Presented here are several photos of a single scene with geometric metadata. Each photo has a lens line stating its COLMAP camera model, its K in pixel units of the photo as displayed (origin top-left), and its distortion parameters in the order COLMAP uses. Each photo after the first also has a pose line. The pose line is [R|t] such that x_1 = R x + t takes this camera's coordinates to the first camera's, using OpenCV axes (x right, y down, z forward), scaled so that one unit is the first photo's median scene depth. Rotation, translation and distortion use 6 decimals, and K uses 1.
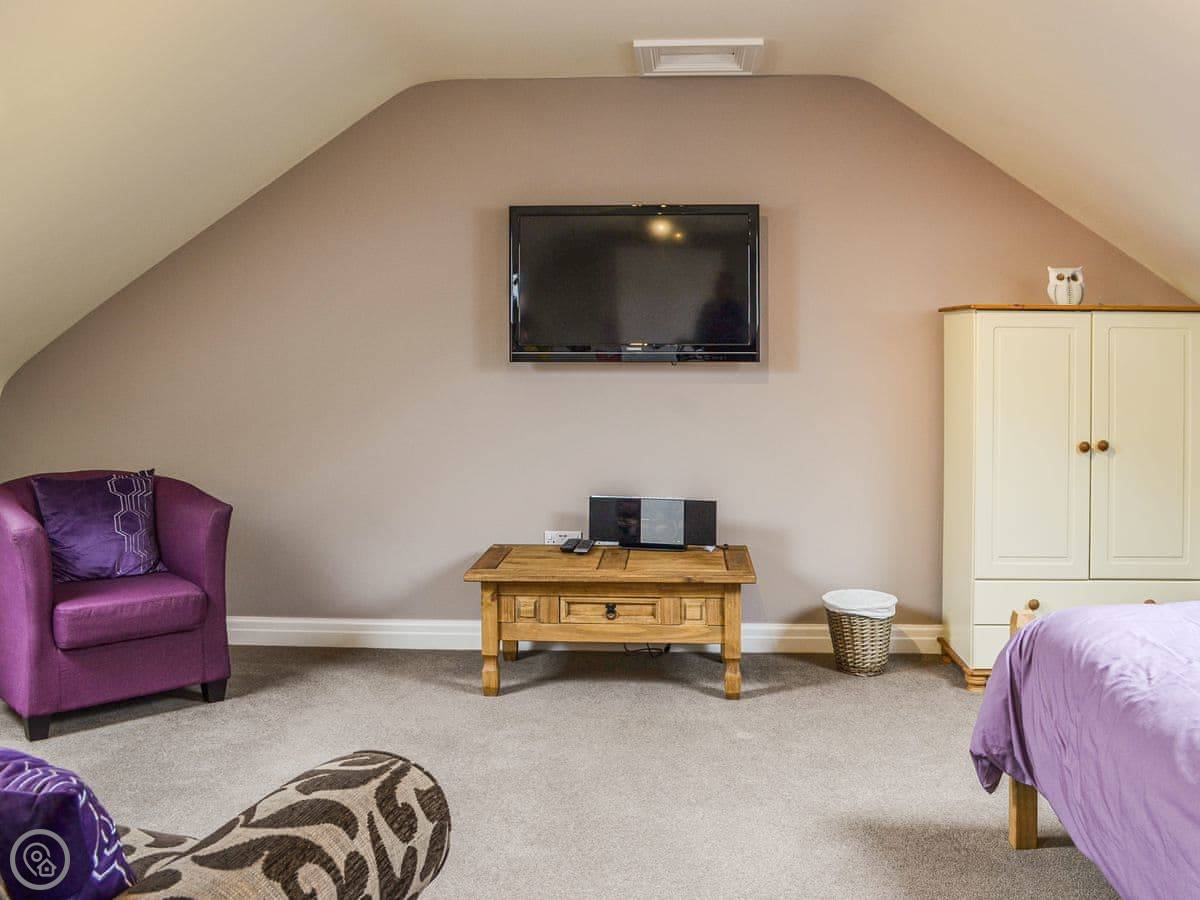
lens RADIAL K [[1403.7, 0, 600.0], [0, 1403.7, 450.0], [0, 0, 1]] dist [-0.116876, -0.026177]
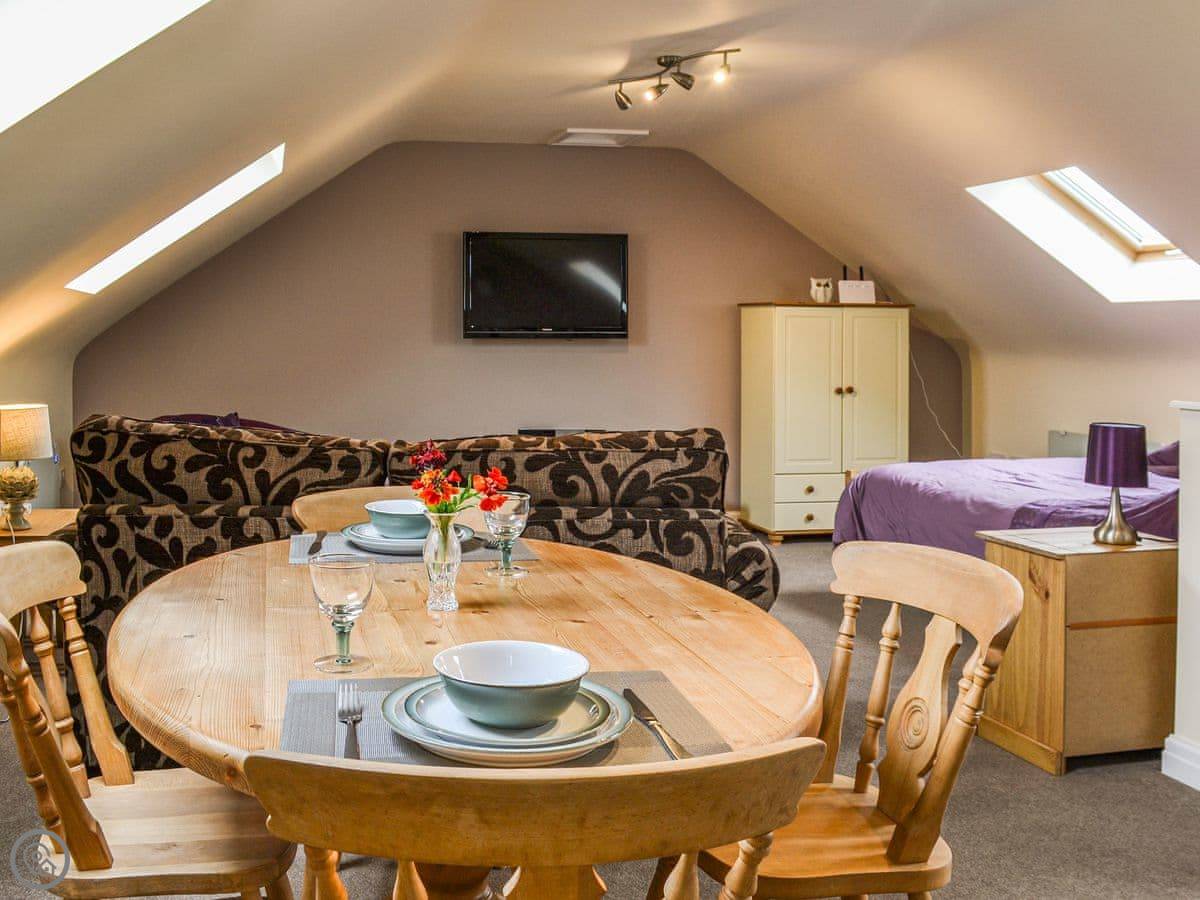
lens RADIAL K [[1403.7, 0, 600.0], [0, 1403.7, 450.0], [0, 0, 1]] dist [-0.116876, -0.026177]
pose [[0.958681, -0.020549, 0.283739, -0.352808], [0.017634, 0.999762, 0.012825, 0.038138], [-0.283935, -0.007292, 0.958816, -0.449434]]
